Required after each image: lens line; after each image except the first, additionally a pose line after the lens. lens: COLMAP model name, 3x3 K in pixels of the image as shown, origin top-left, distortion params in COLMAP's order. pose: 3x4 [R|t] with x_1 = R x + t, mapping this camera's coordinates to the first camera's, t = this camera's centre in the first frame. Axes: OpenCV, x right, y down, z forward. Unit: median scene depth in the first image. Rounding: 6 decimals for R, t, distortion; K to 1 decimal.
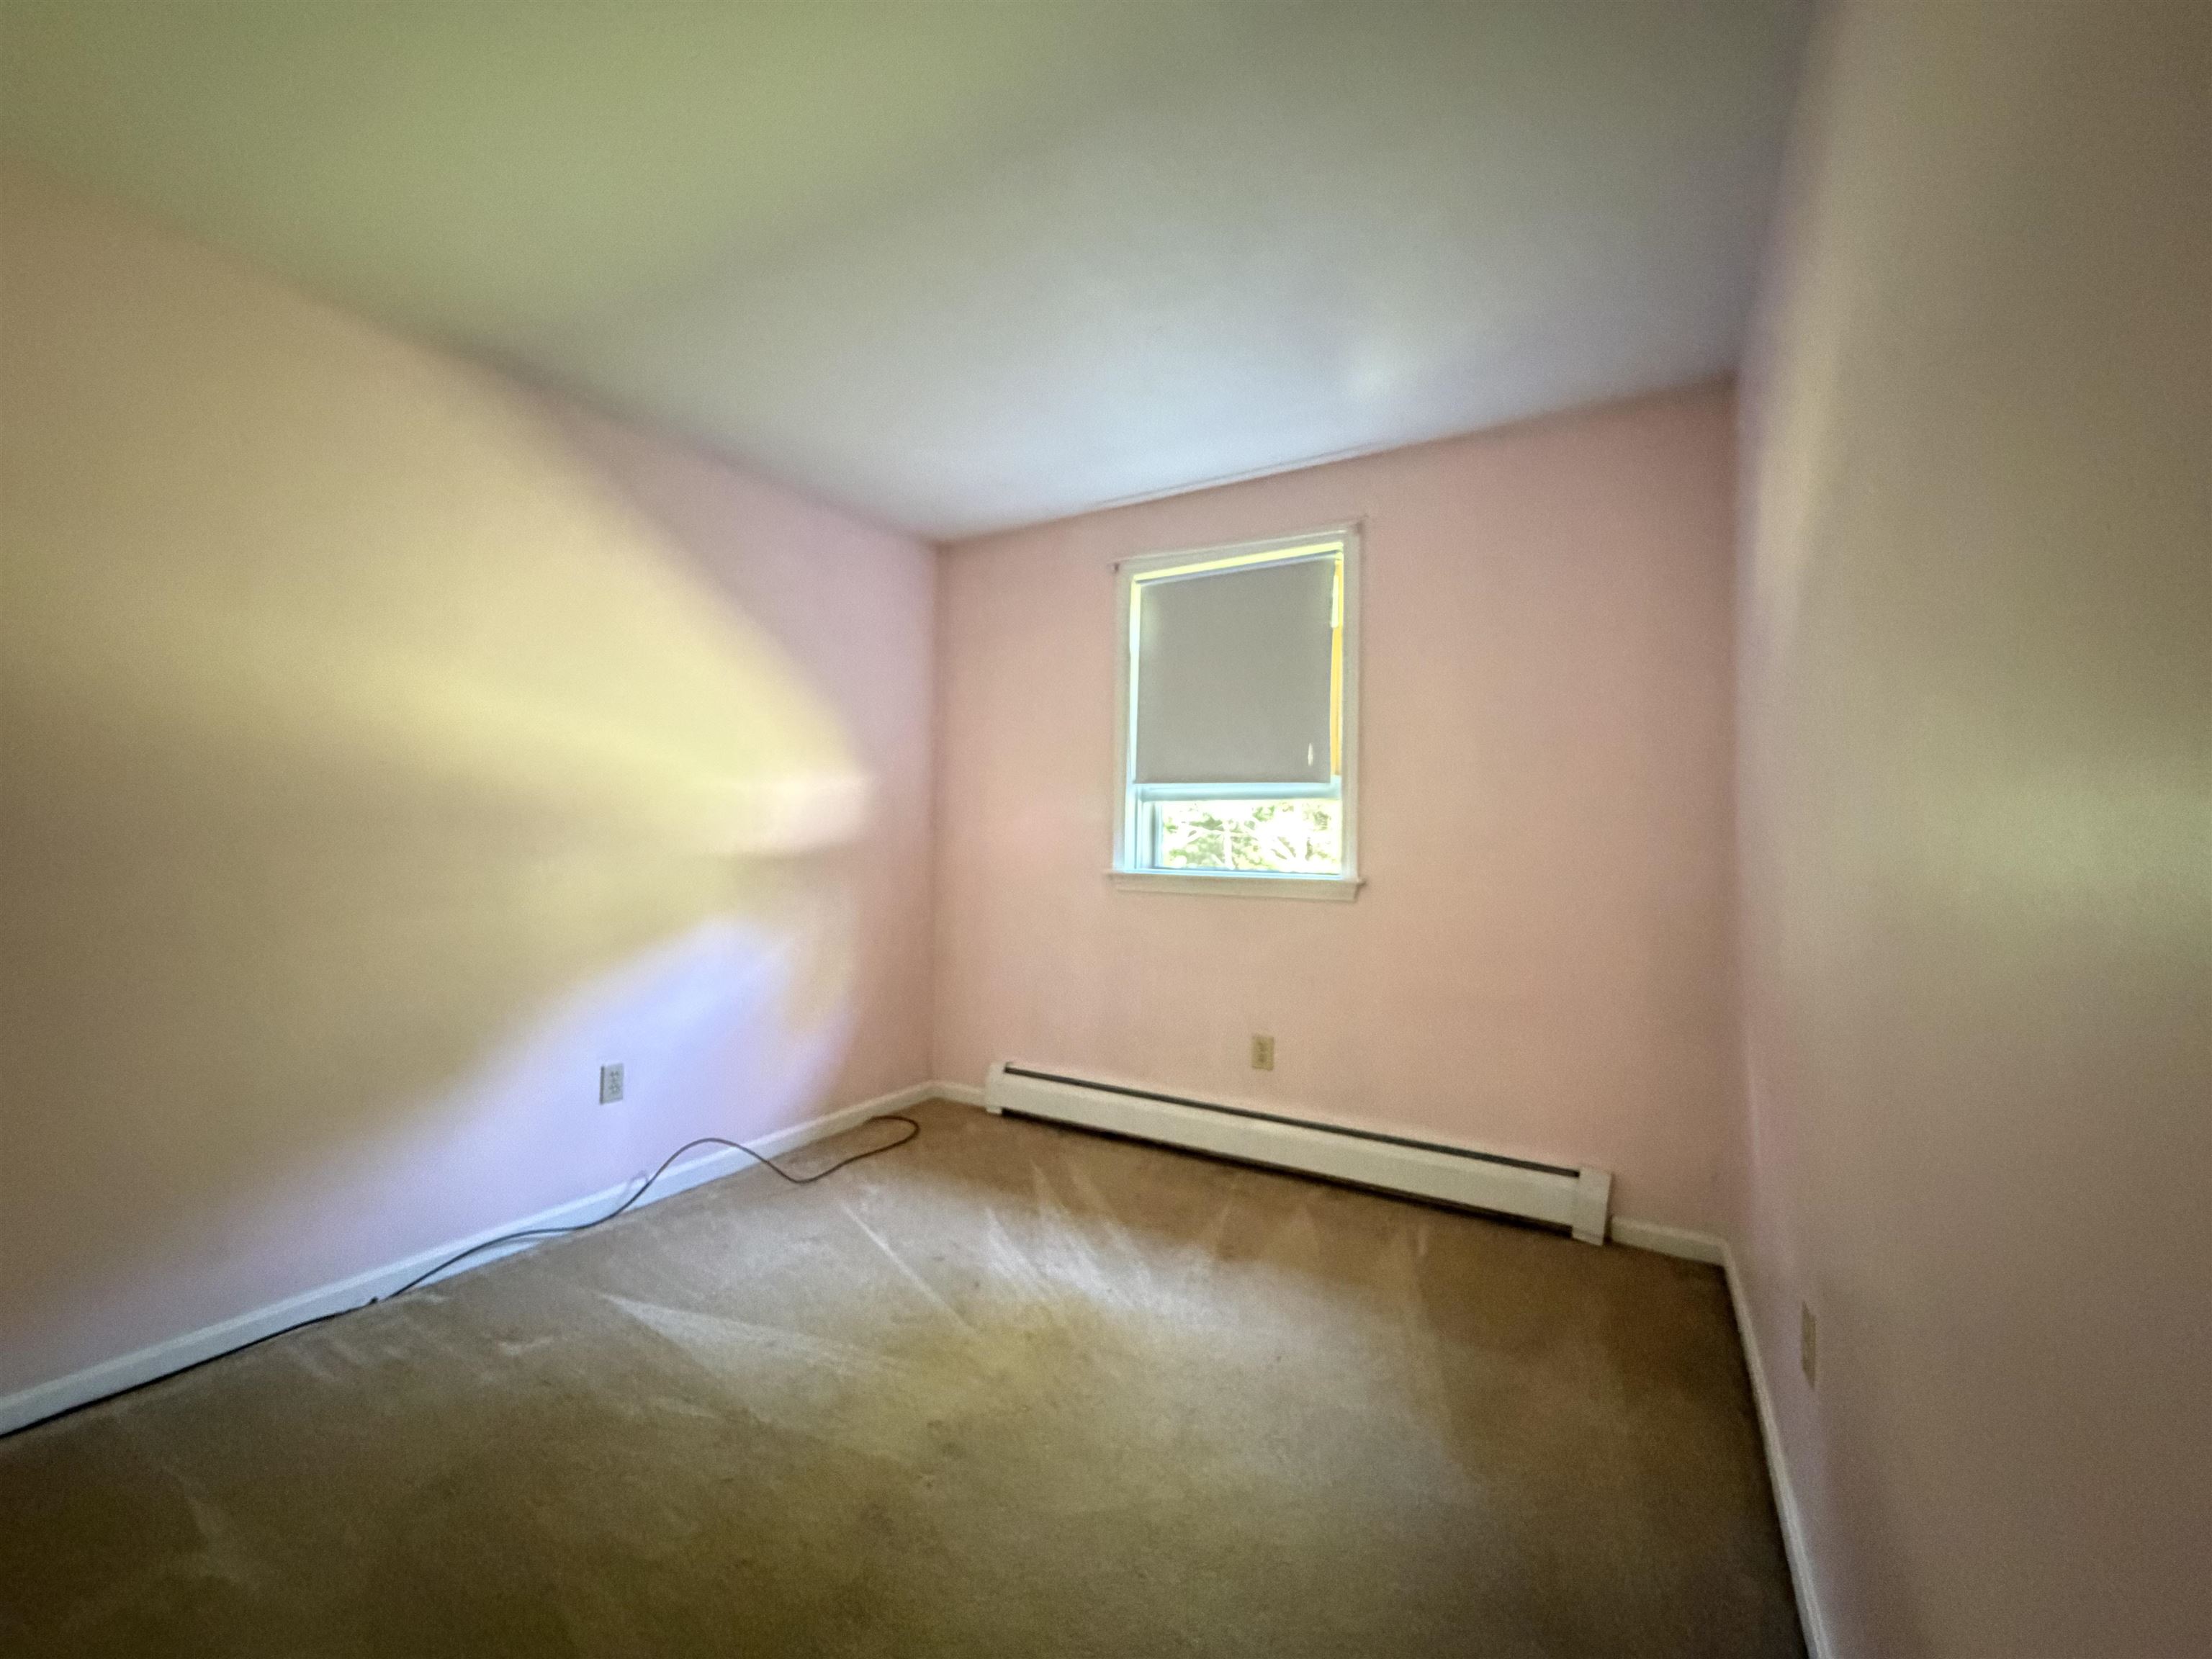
lens RADIAL K [[875.1, 0, 1099.8], [0, 875.1, 829.0], [0, 0, 1]] dist [-0.000015, -0.000291]
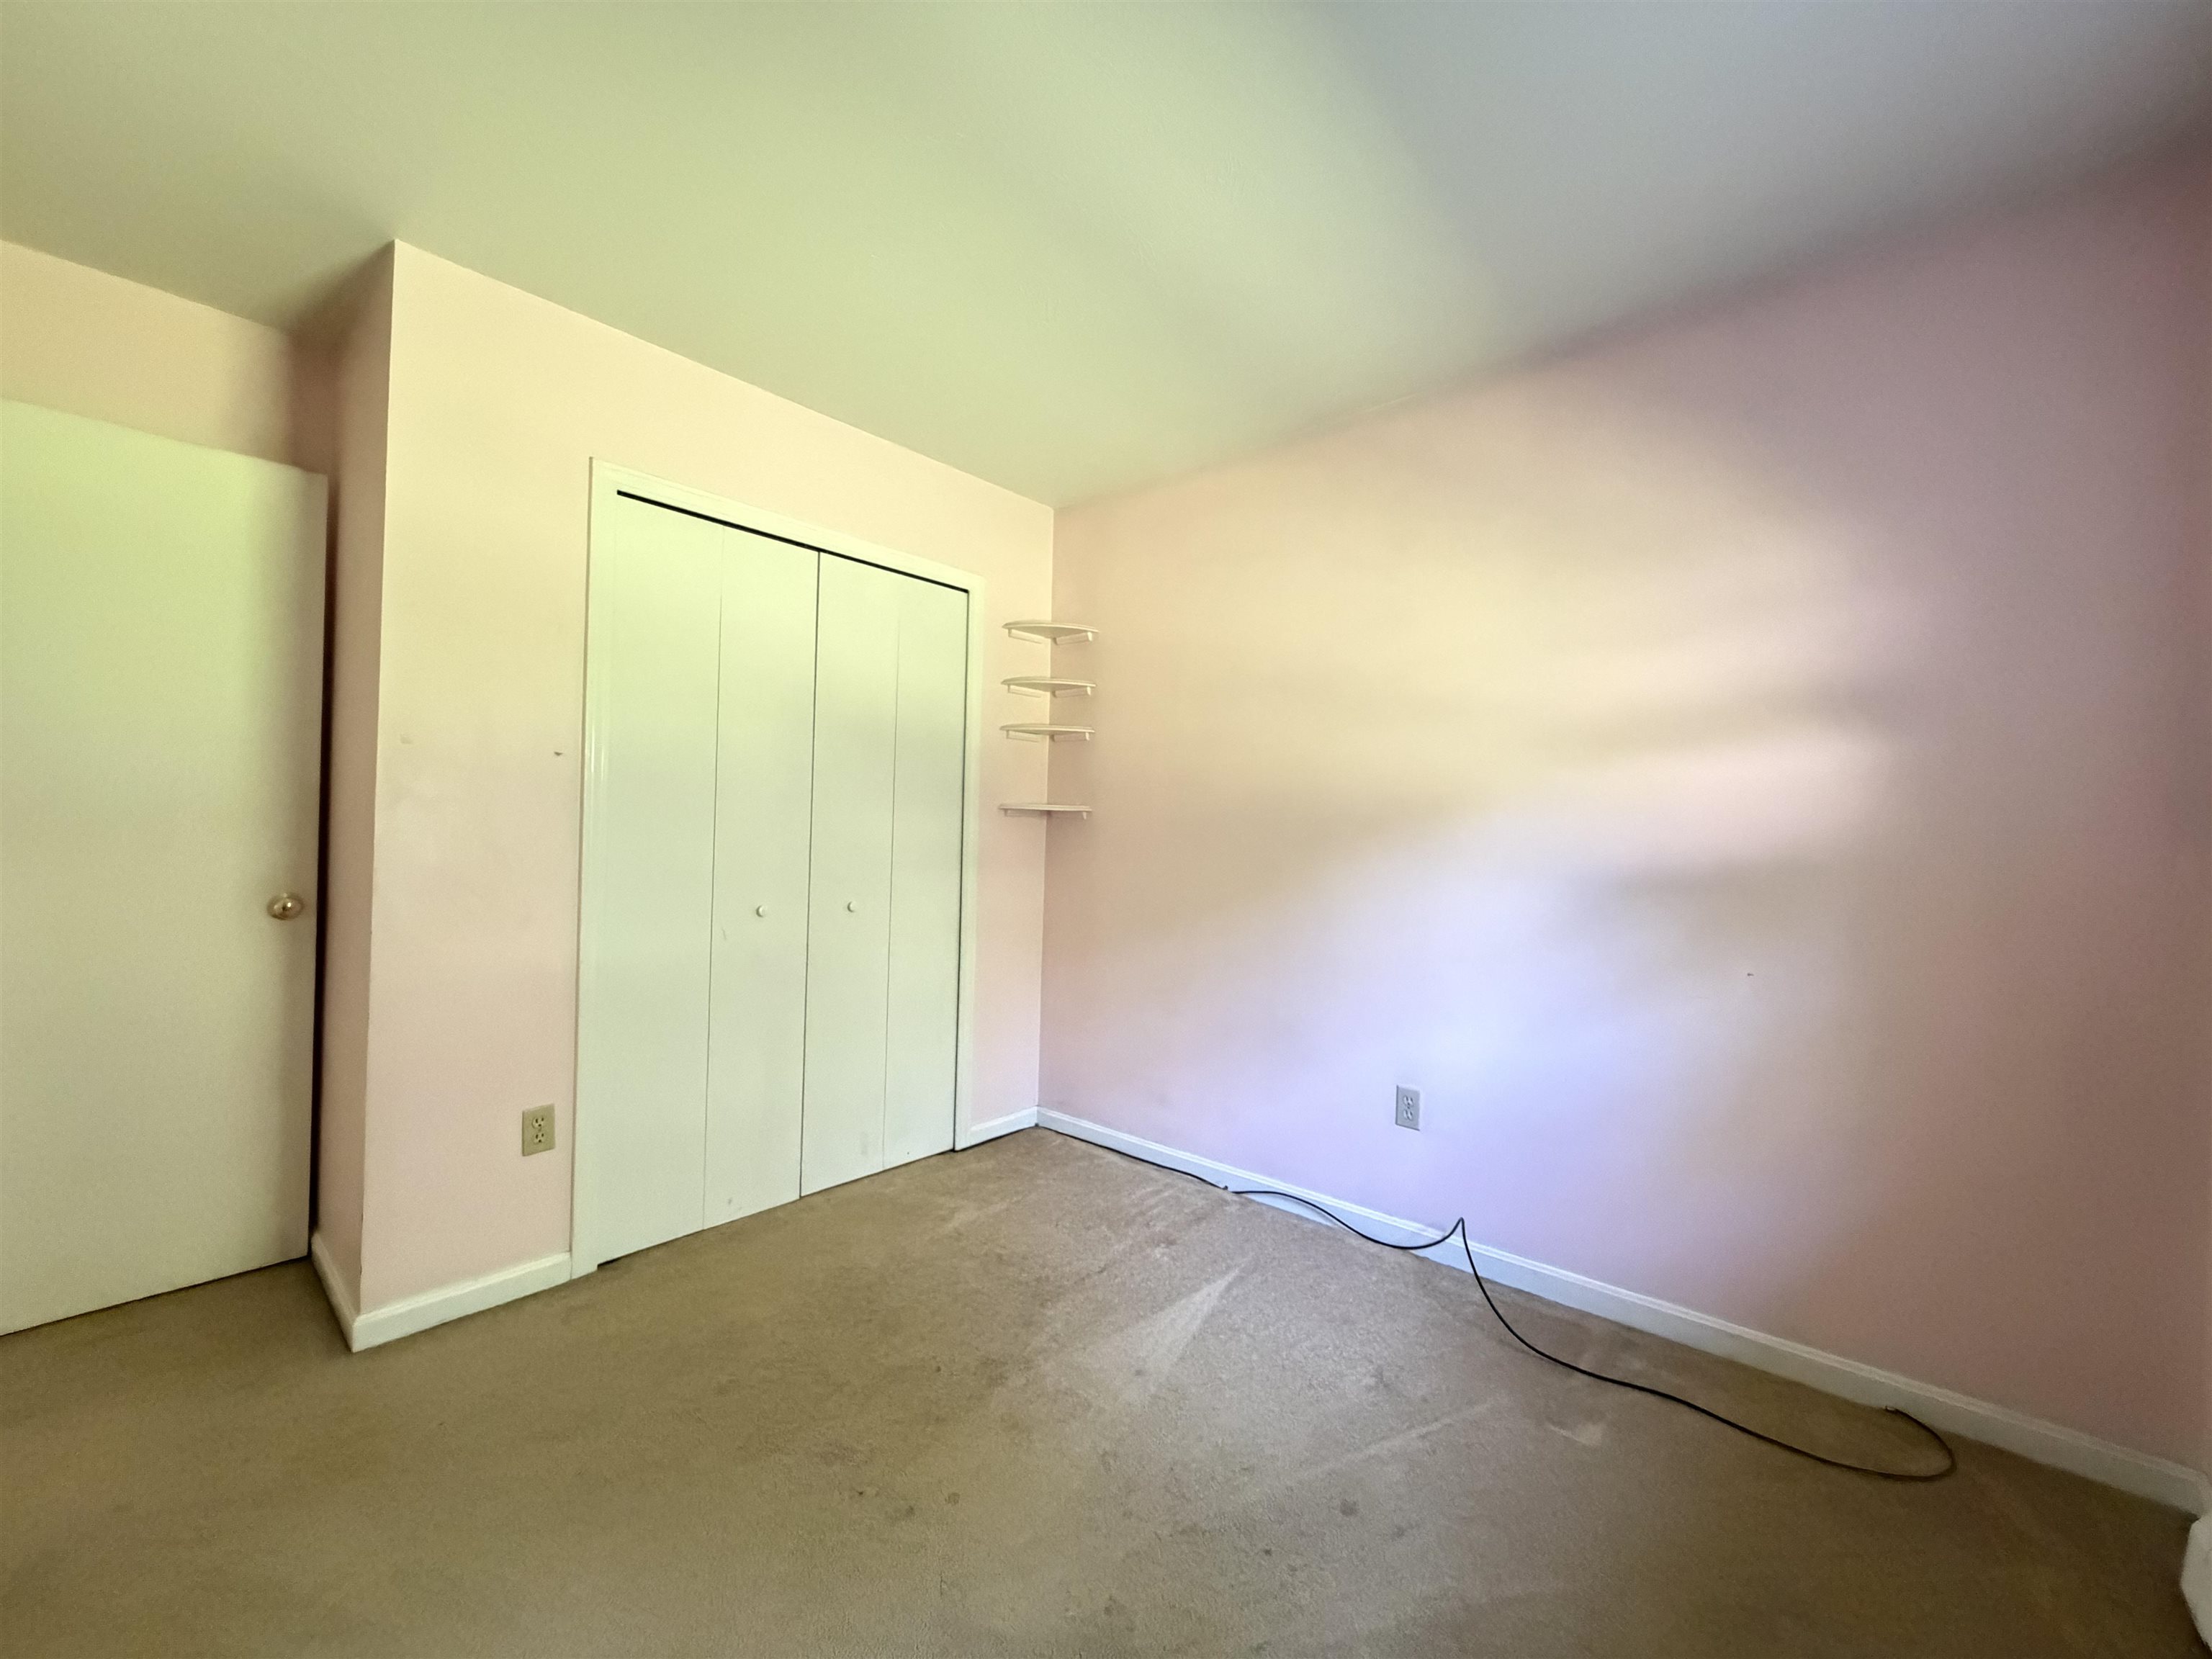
lens RADIAL K [[875.1, 0, 1099.8], [0, 875.1, 829.0], [0, 0, 1]] dist [-0.000015, -0.000291]
pose [[-0.165732, -0.020203, -0.985964, 0.431650], [-0.017574, 0.999692, -0.017530, 0.011200], [0.986014, 0.014422, -0.166036, 0.819645]]
